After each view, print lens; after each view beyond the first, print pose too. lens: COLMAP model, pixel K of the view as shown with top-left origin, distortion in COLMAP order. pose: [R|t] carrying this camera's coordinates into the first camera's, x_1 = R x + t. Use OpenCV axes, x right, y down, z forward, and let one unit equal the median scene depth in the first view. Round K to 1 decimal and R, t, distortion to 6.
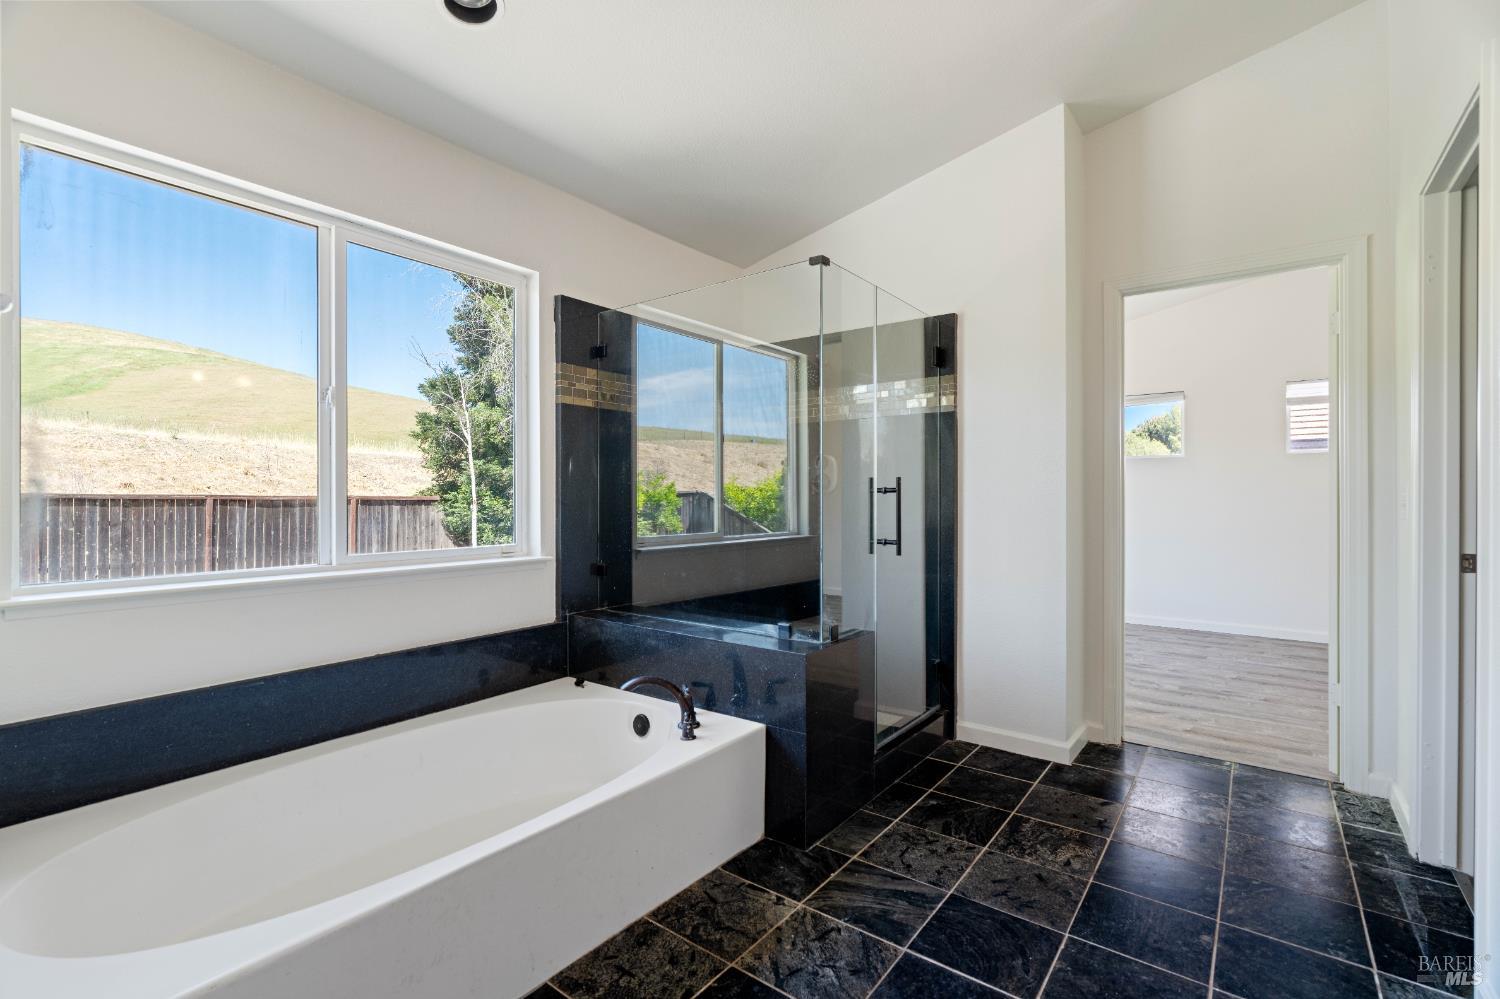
lens RADIAL K [[678.6, 0, 740.8], [0, 678.6, 491.3], [0, 0, 1]] dist [-0.003568, 0.000668]
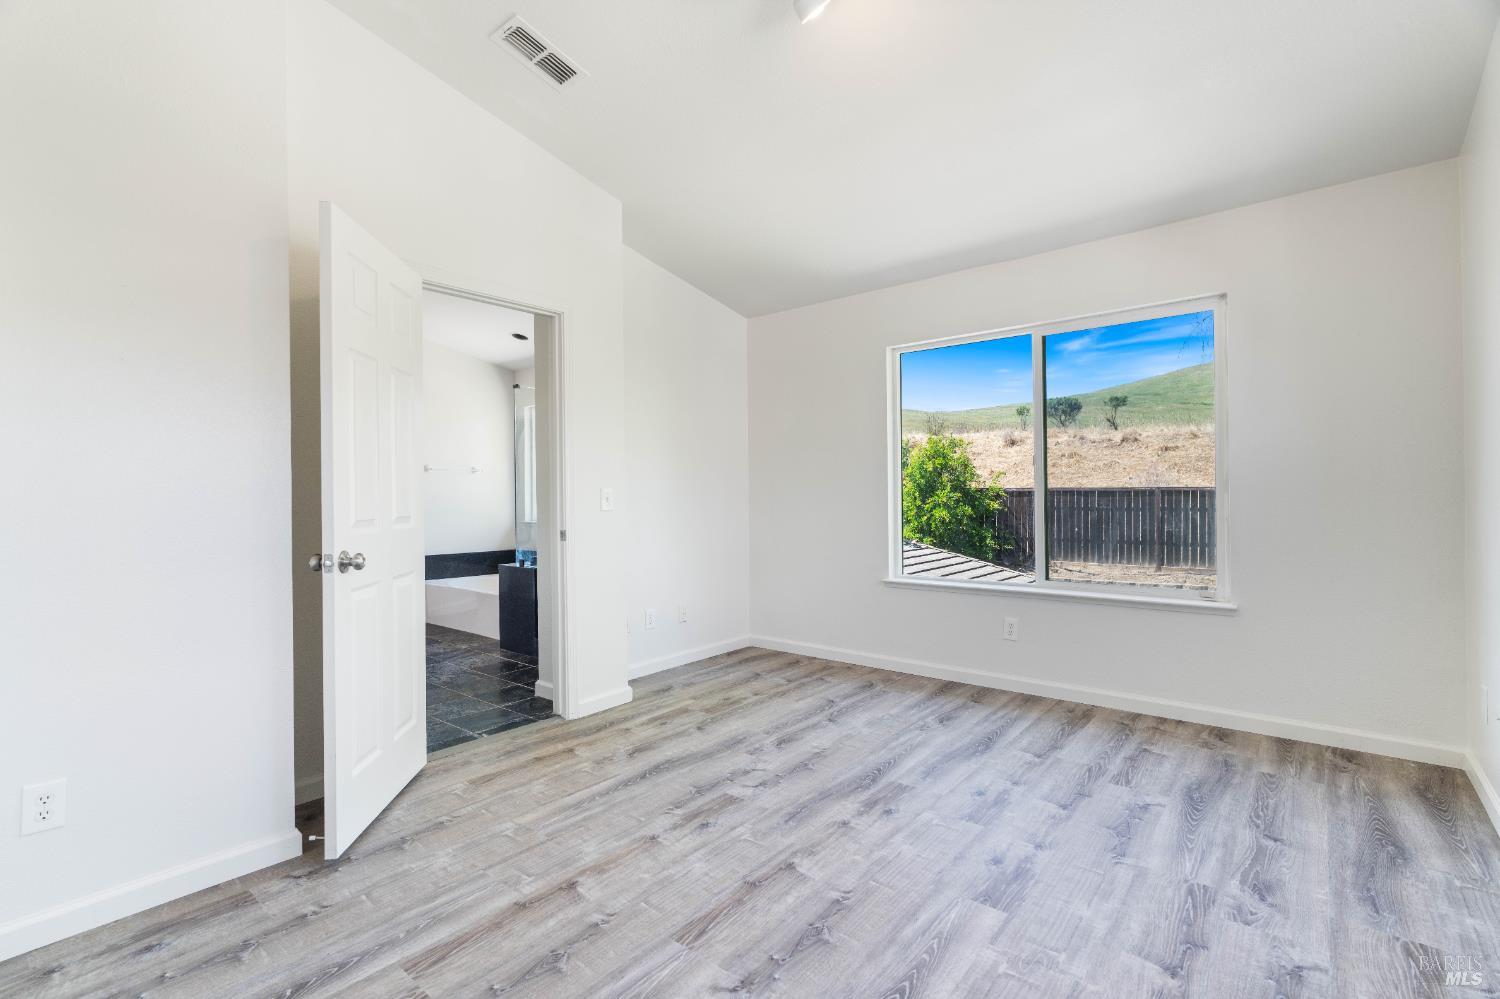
lens RADIAL K [[678.6, 0, 747.0], [0, 678.6, 497.3], [0, 0, 1]] dist [-0.003568, 0.000668]
pose [[-0.040150, 0.006487, -0.999173, 1.741375], [0.020096, 0.999782, 0.005683, 0.010951], [0.998992, -0.019851, -0.040272, 1.423651]]
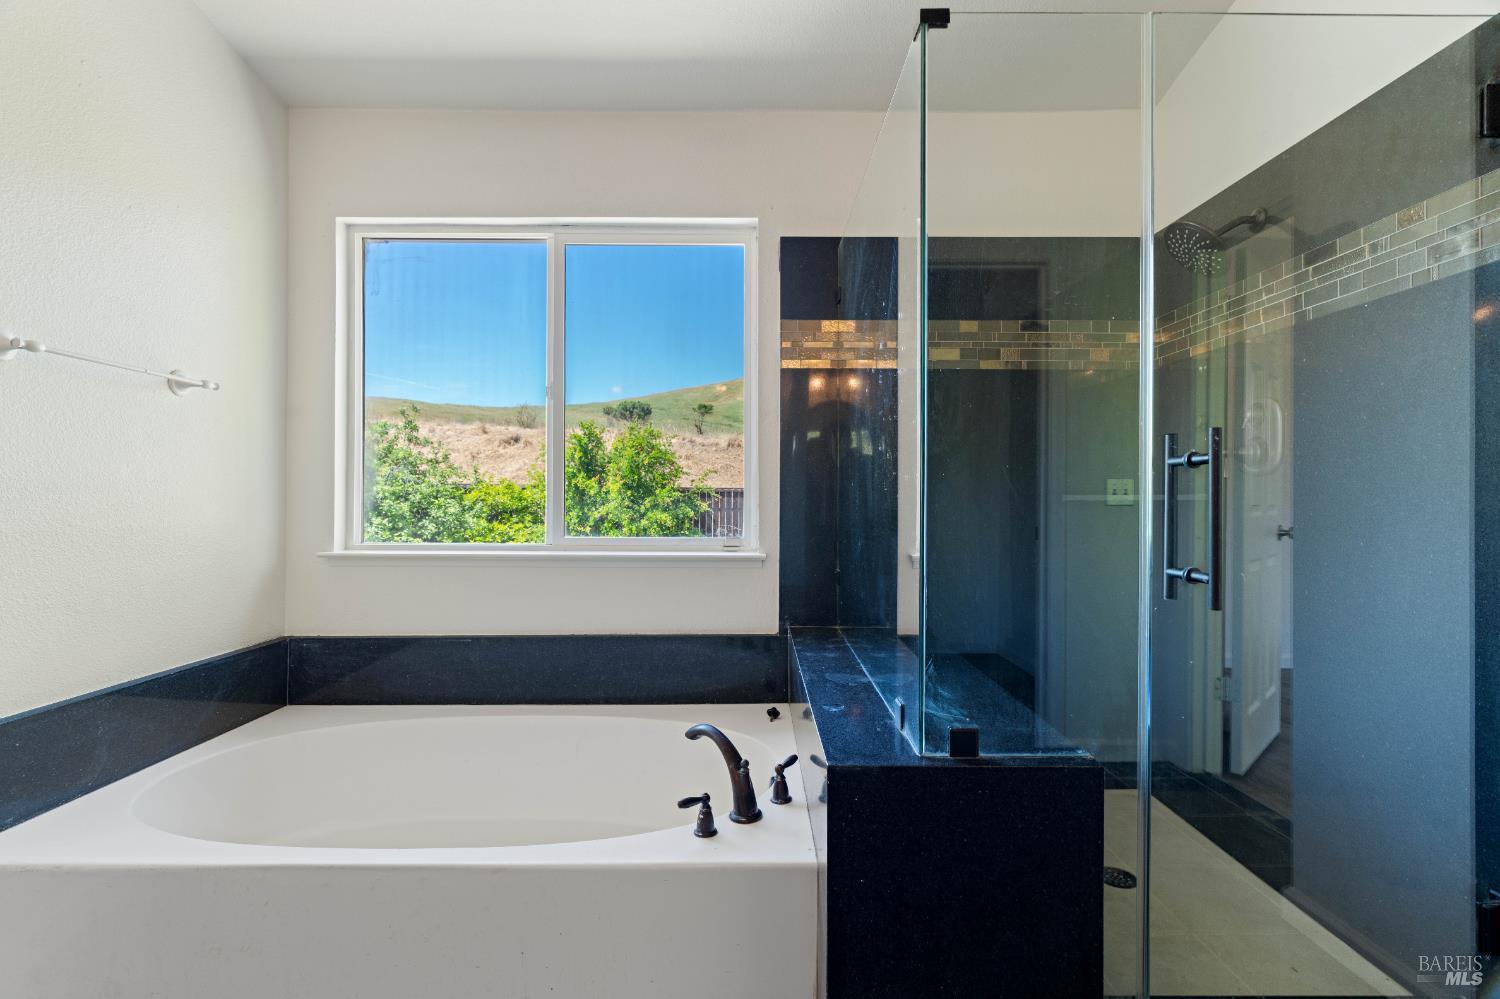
lens RADIAL K [[678.6, 0, 753.2], [0, 678.6, 493.7], [0, 0, 1]] dist [-0.003568, 0.000668]
pose [[0.606035, 0.003148, -0.795432, 0.354943], [0.006206, 0.999943, 0.008685, 0.013651], [0.795414, -0.010200, 0.605980, 0.455408]]
